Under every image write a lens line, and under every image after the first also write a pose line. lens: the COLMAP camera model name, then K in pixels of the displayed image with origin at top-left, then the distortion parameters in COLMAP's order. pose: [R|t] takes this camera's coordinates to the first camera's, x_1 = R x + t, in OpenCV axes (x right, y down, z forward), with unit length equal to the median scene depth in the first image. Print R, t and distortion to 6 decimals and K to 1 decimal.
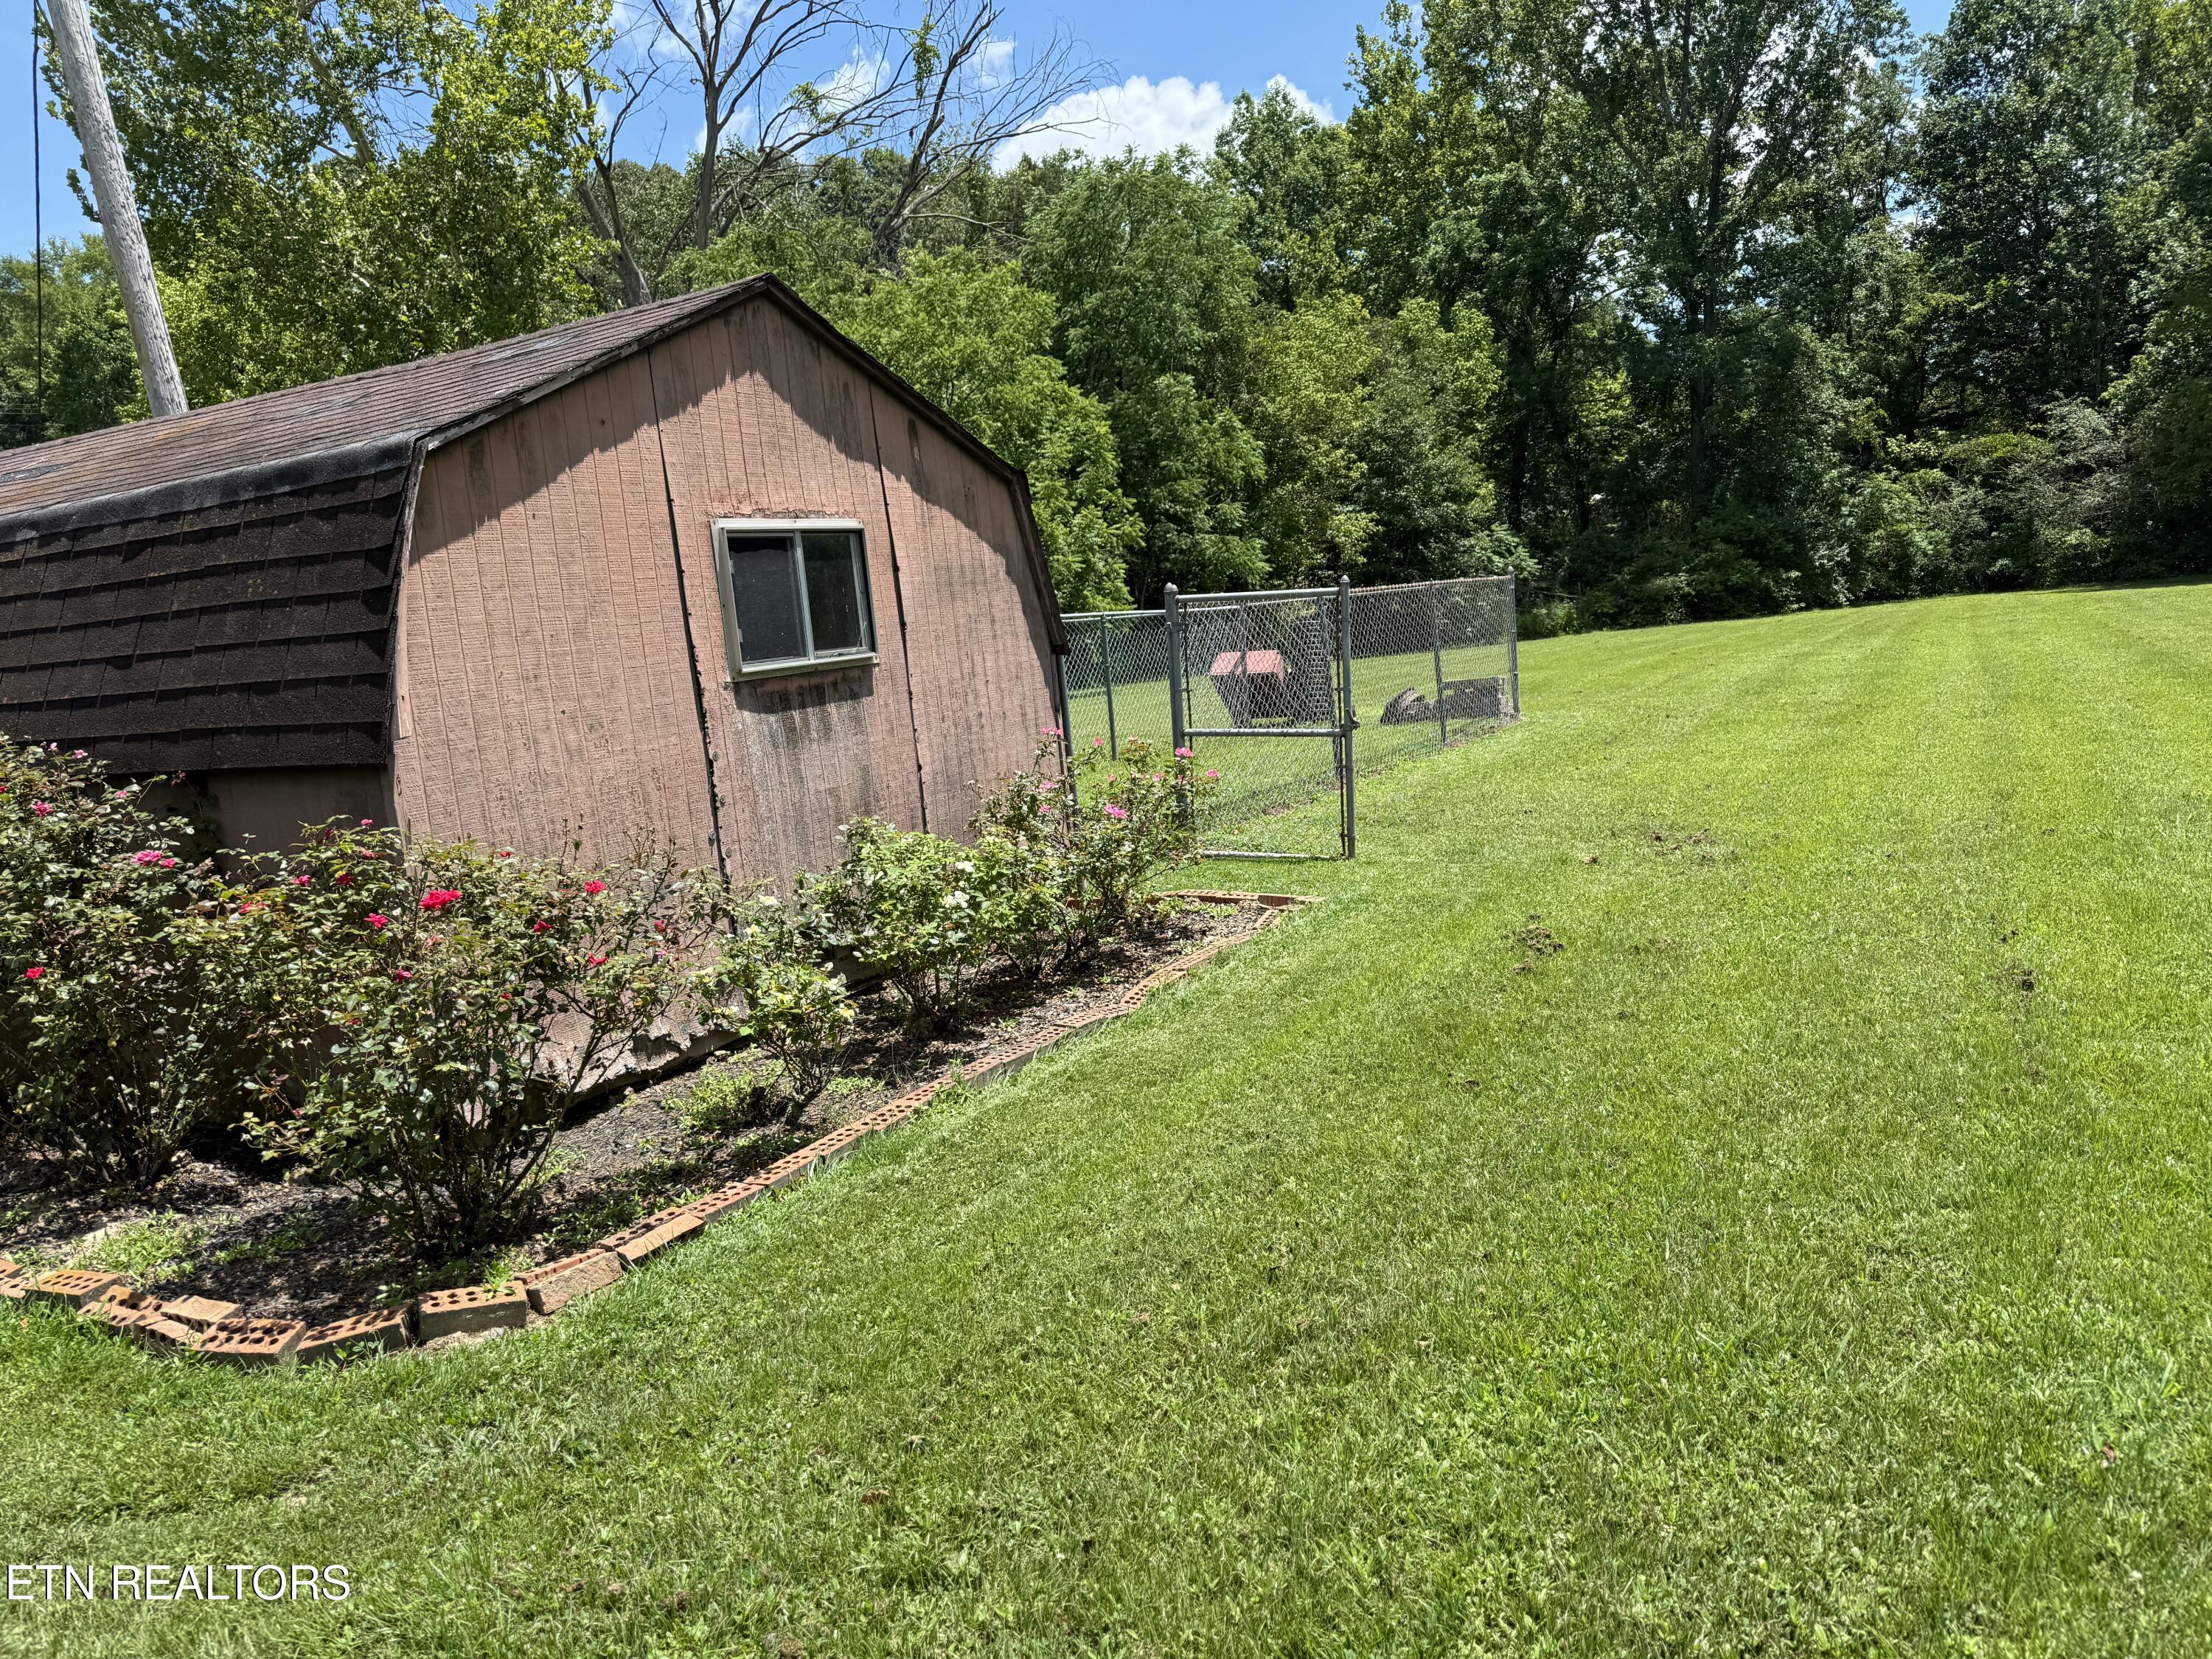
lens RADIAL K [[1556.2, 0, 1119.3], [0, 1556.2, 827.1], [0, 0, 1]] dist [0.046764, -0.050024]
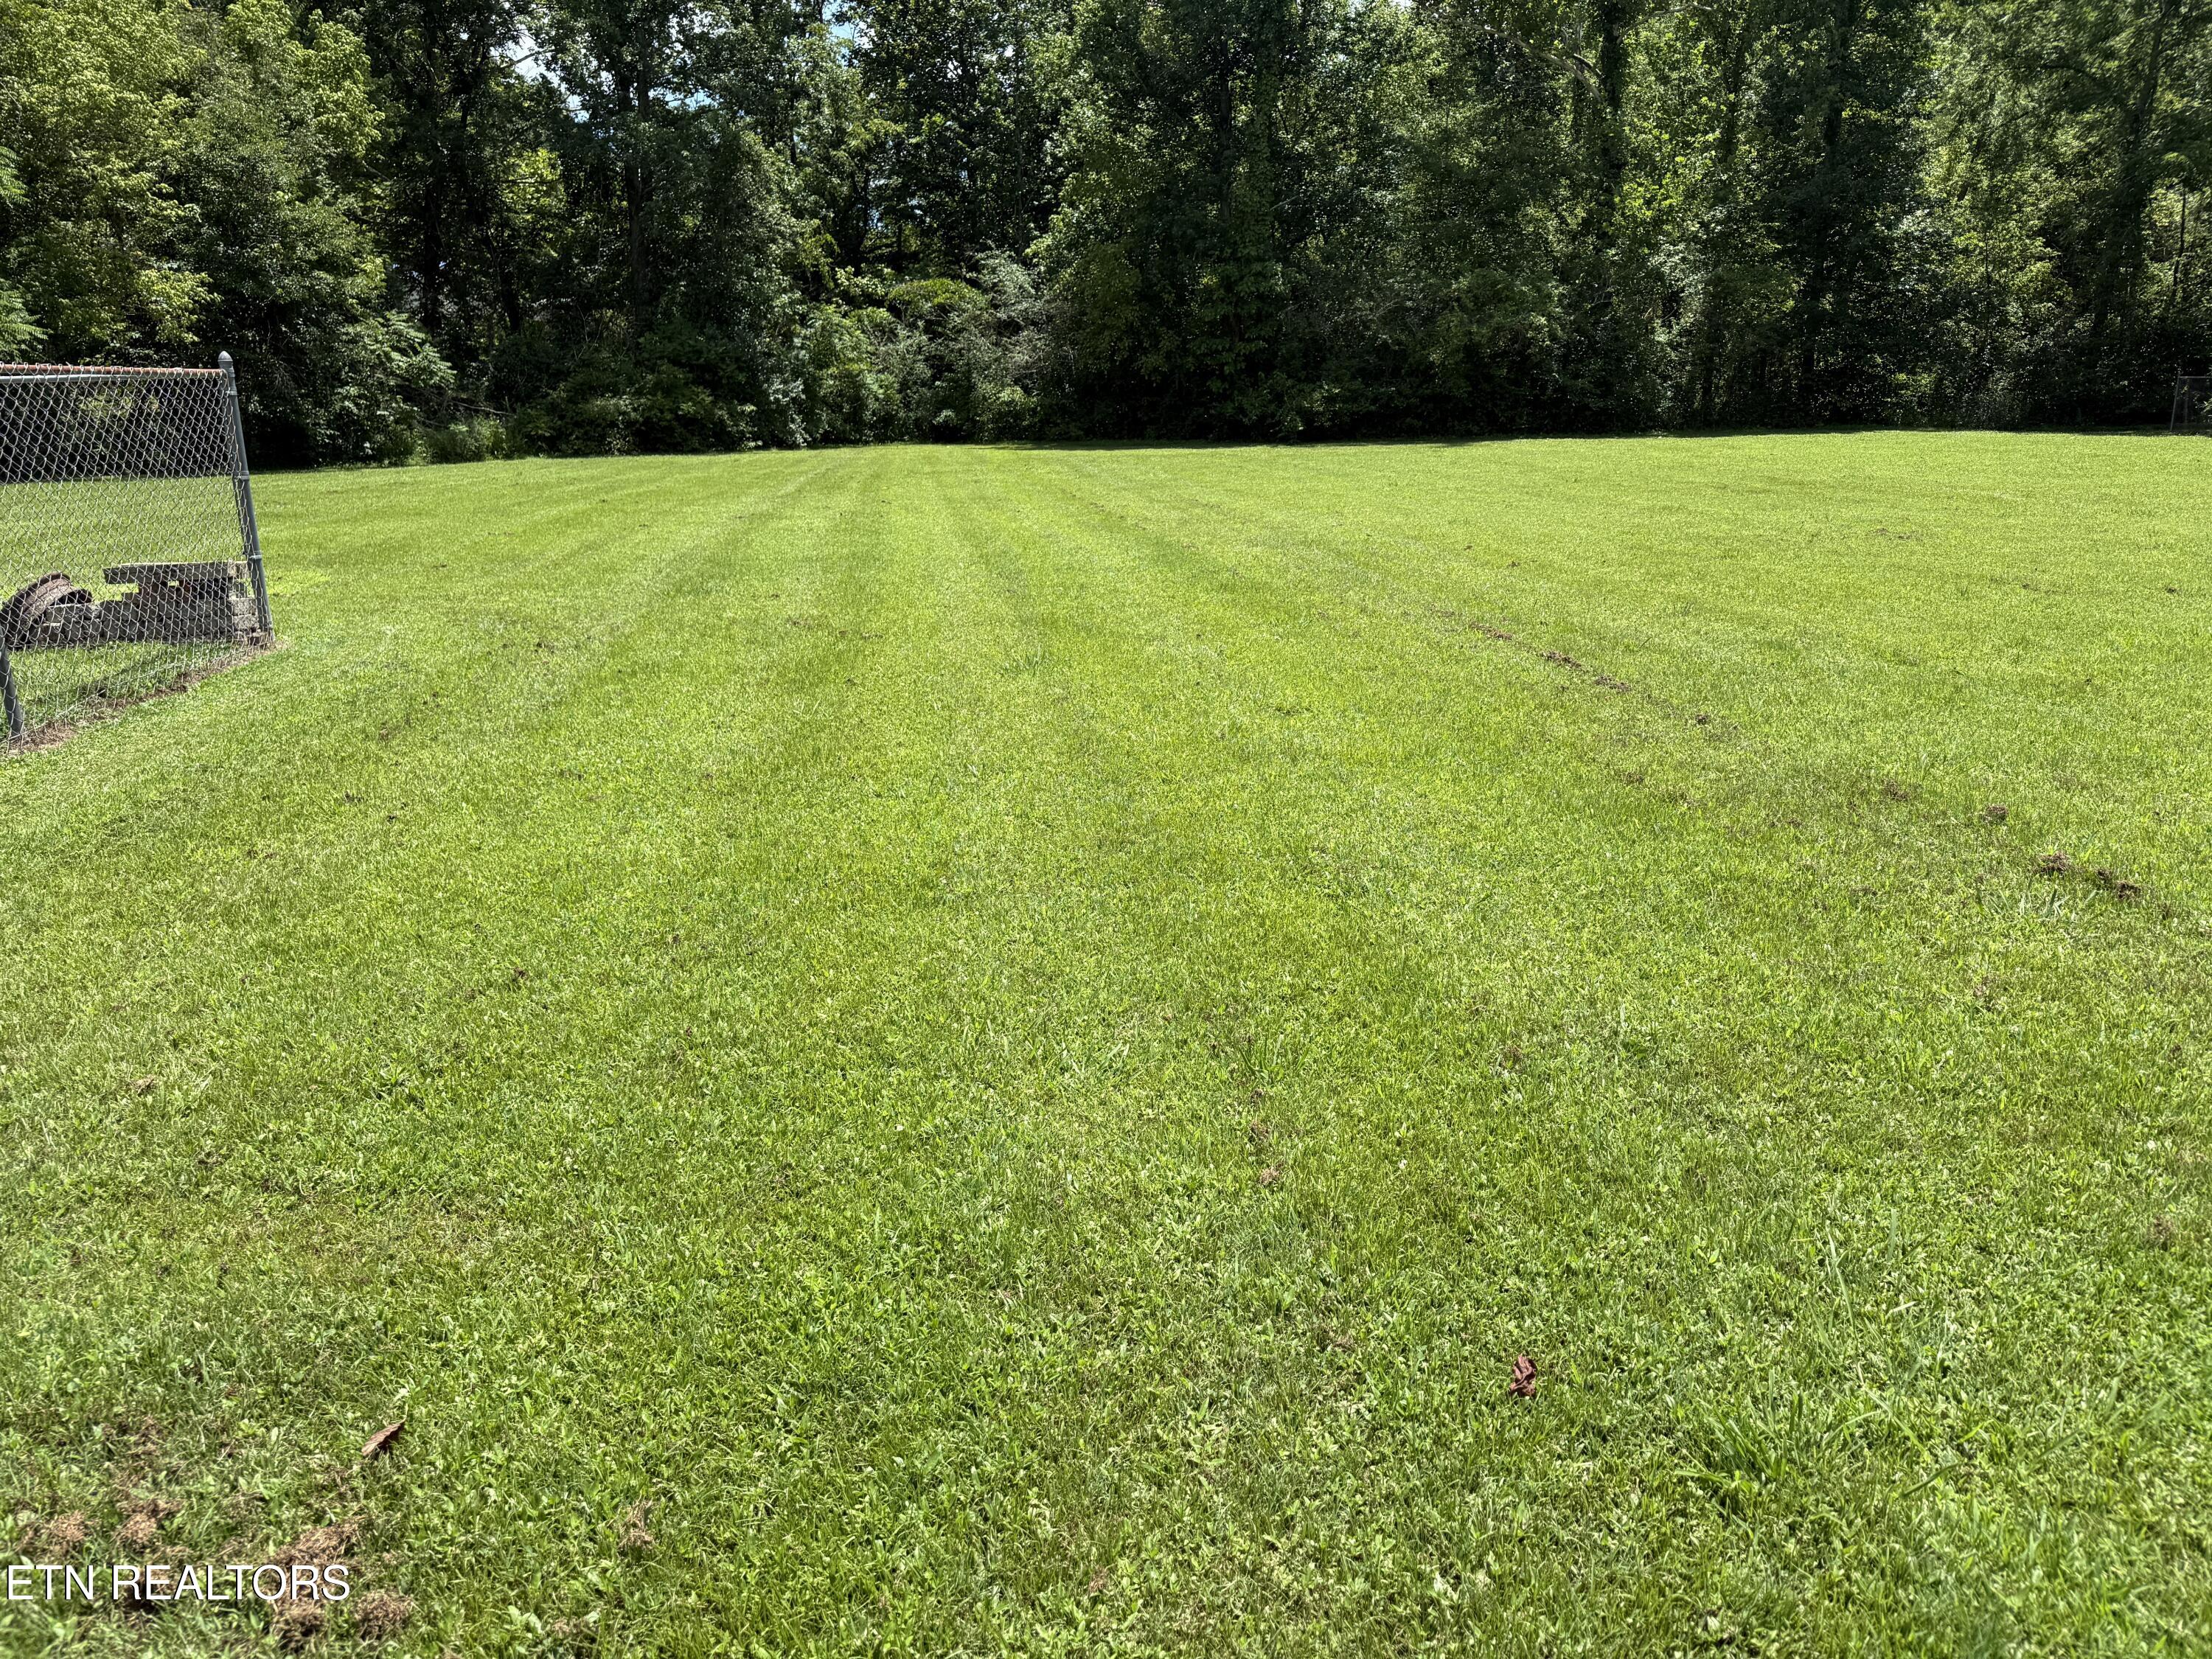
lens RADIAL K [[1556.2, 0, 1110.8], [0, 1556.2, 826.4], [0, 0, 1]] dist [0.046764, -0.050024]
pose [[0.813196, -0.078151, 0.576719, 0.062367], [0.016839, 0.993688, 0.110909, -0.018221], [-0.581746, -0.080480, 0.809379, 0.131882]]
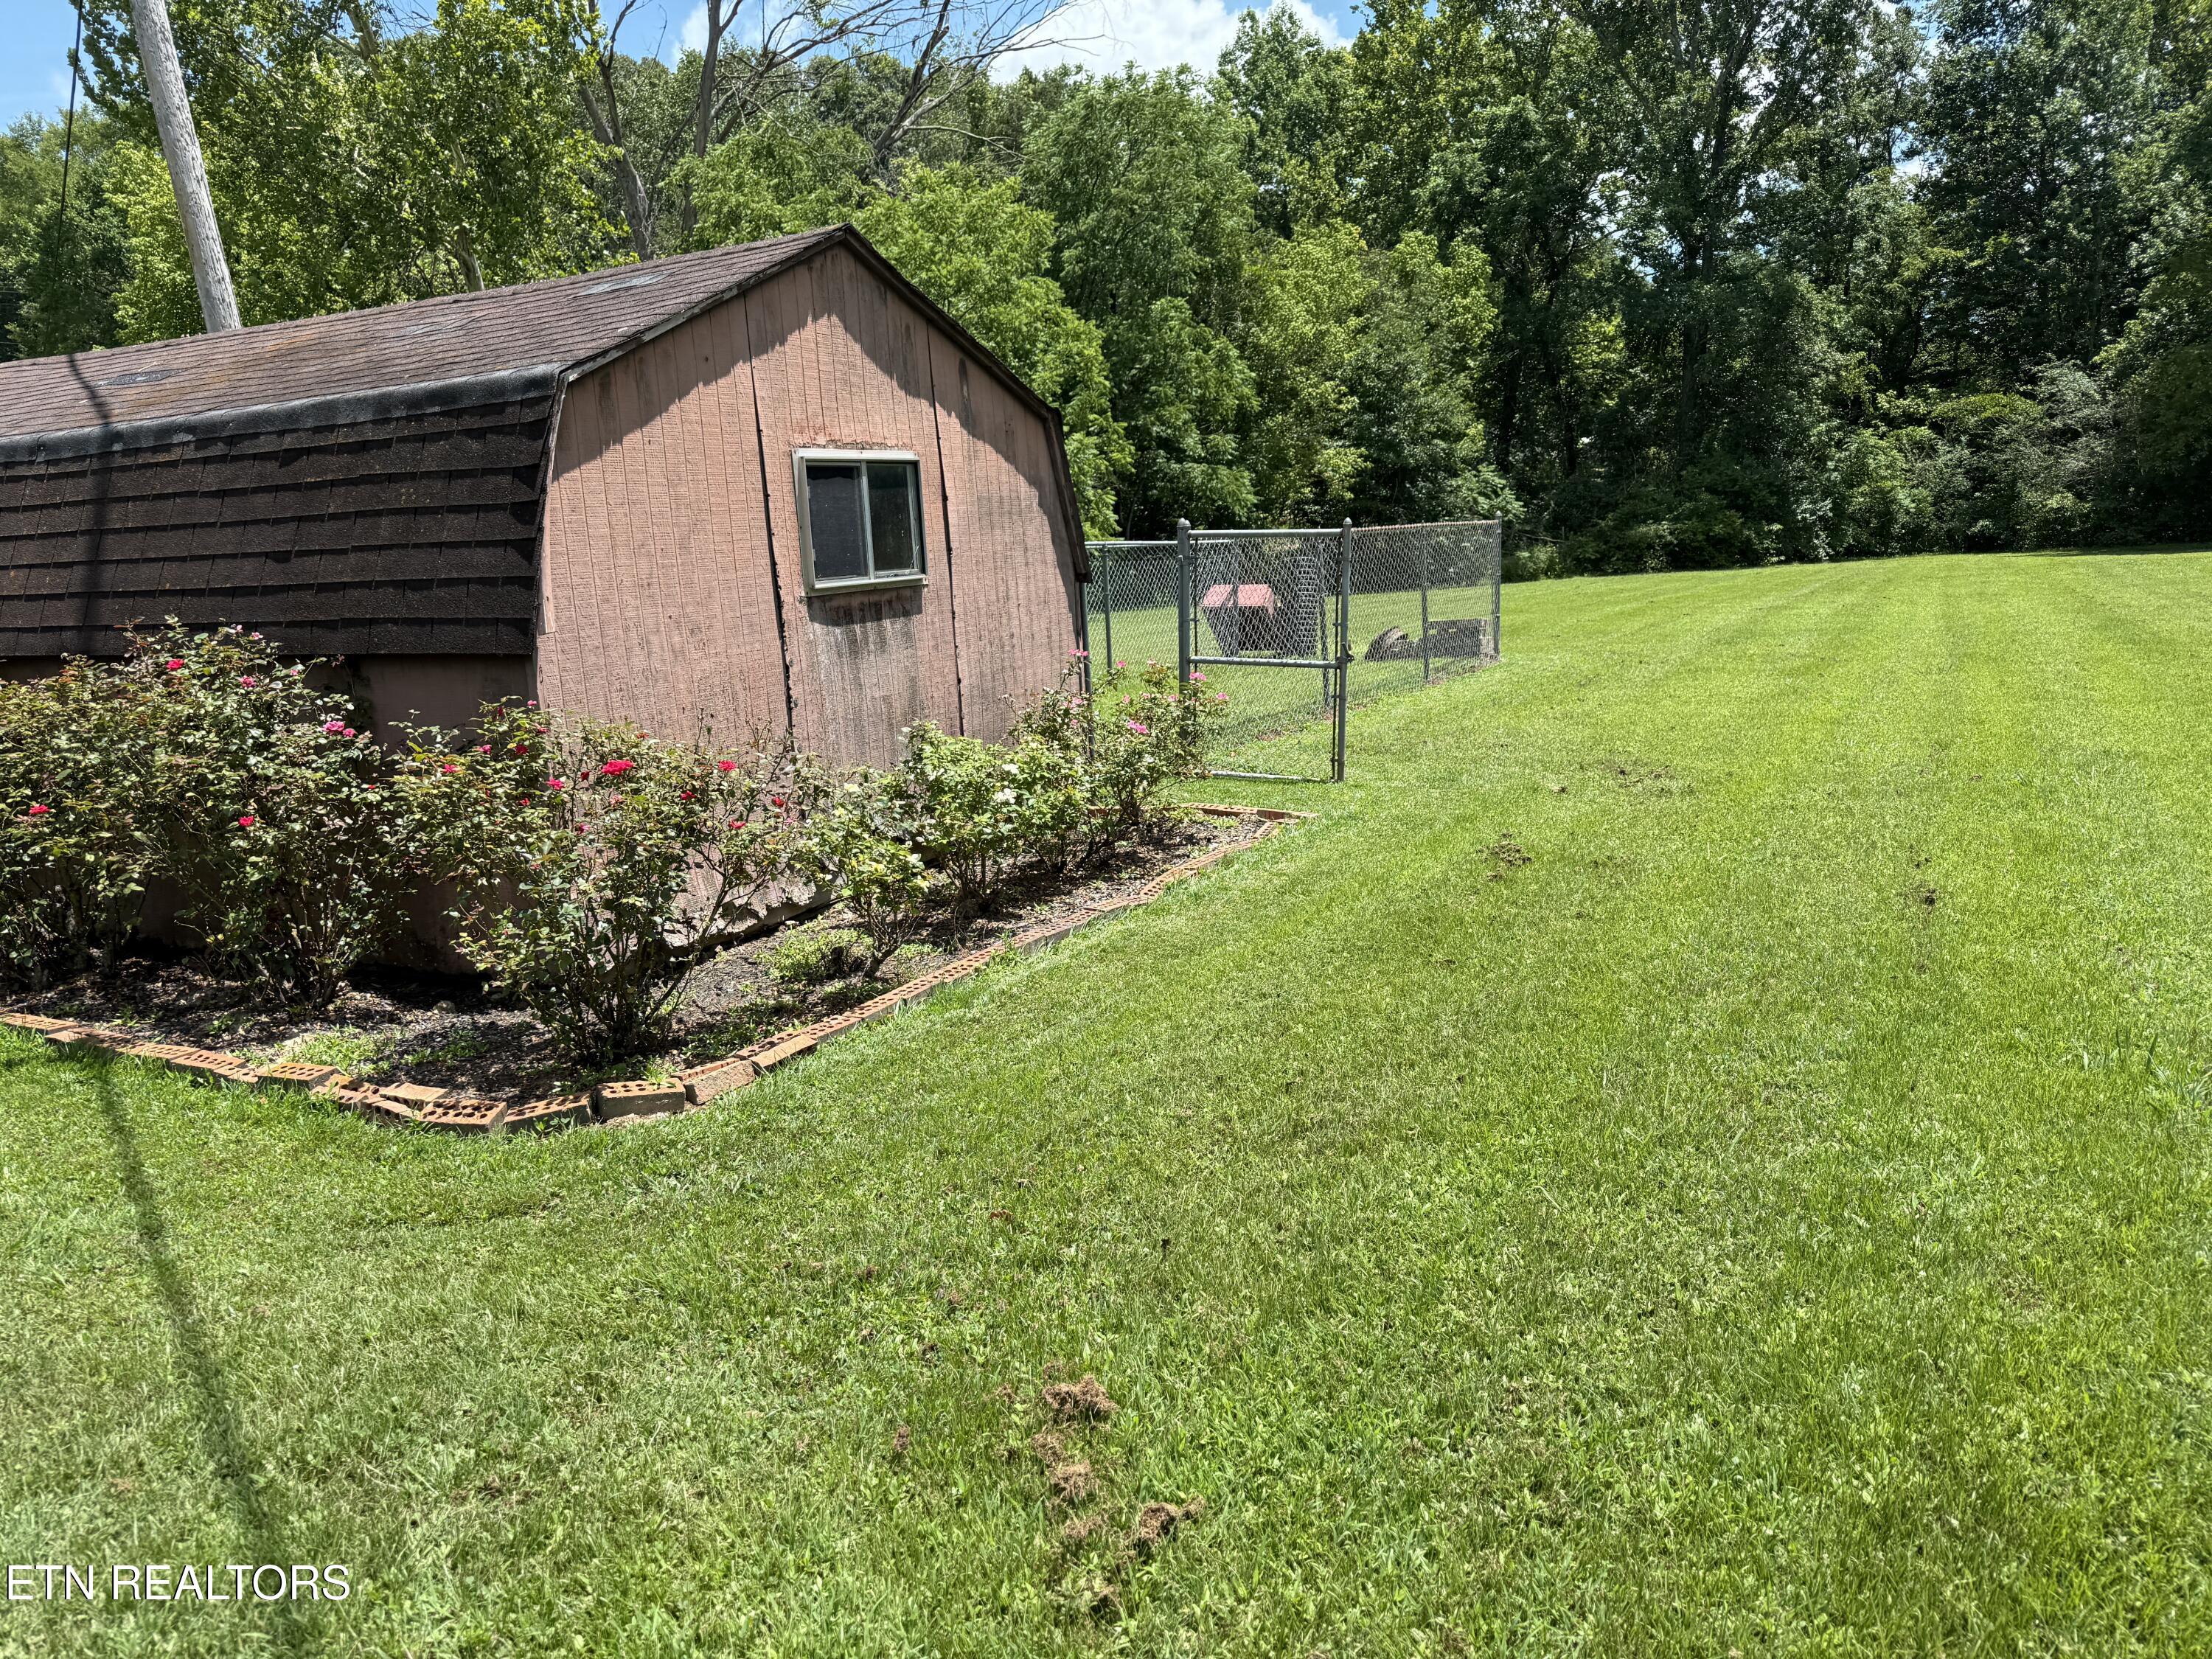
lens RADIAL K [[1556.2, 0, 1096.3], [0, 1556.2, 843.2], [0, 0, 1]] dist [0.046764, -0.050024]
pose [[0.999274, 0.037572, 0.006355, -0.004736], [-0.037867, 0.997736, 0.055573, 0.001712], [-0.004253, -0.055774, 0.998434, -0.015627]]
